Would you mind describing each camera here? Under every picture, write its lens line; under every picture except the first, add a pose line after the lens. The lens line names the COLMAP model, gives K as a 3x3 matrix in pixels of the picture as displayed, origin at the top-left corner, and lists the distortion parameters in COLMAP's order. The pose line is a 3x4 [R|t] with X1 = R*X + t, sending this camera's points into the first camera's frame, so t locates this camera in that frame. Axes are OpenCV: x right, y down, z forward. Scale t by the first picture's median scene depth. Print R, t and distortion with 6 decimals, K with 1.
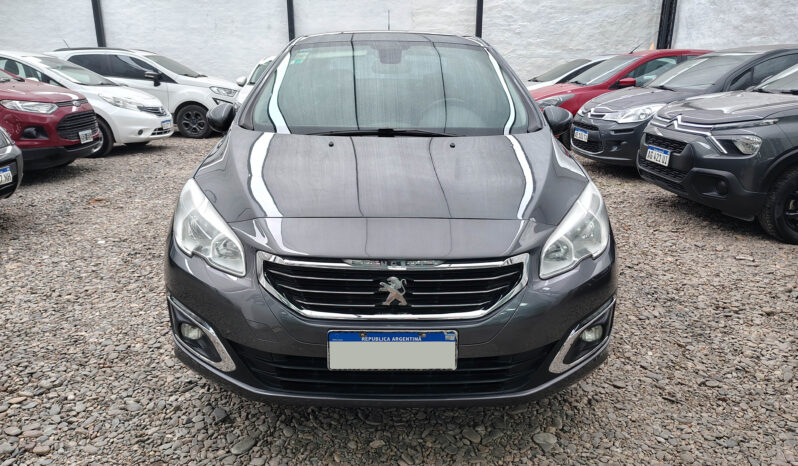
lens RADIAL K [[569.6, 0, 399.0], [0, 569.6, 233.0], [0, 0, 1]] dist [0.078277, -0.107136]
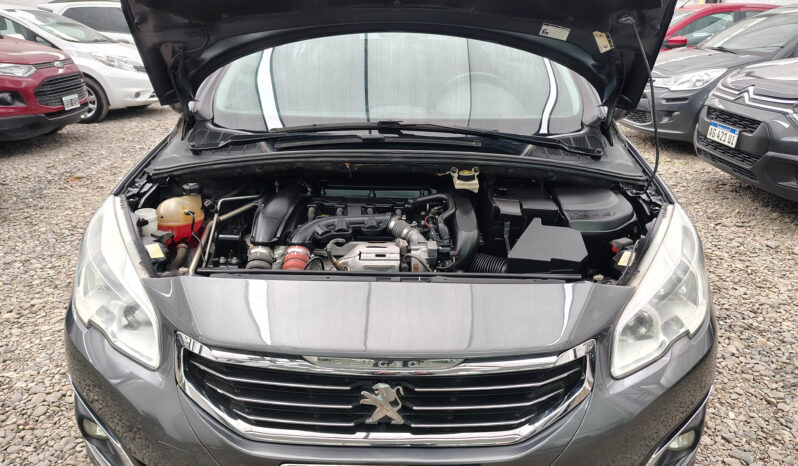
lens RADIAL K [[576.7, 0, 415.5], [0, 576.7, 232.6], [0, 0, 1]] dist [-0.000375, -0.001444]
pose [[0.999868, 0.007694, -0.014292, 0.013472], [-0.006599, 0.997150, 0.075149, -0.053516], [0.014829, -0.075045, 0.997070, 0.147852]]
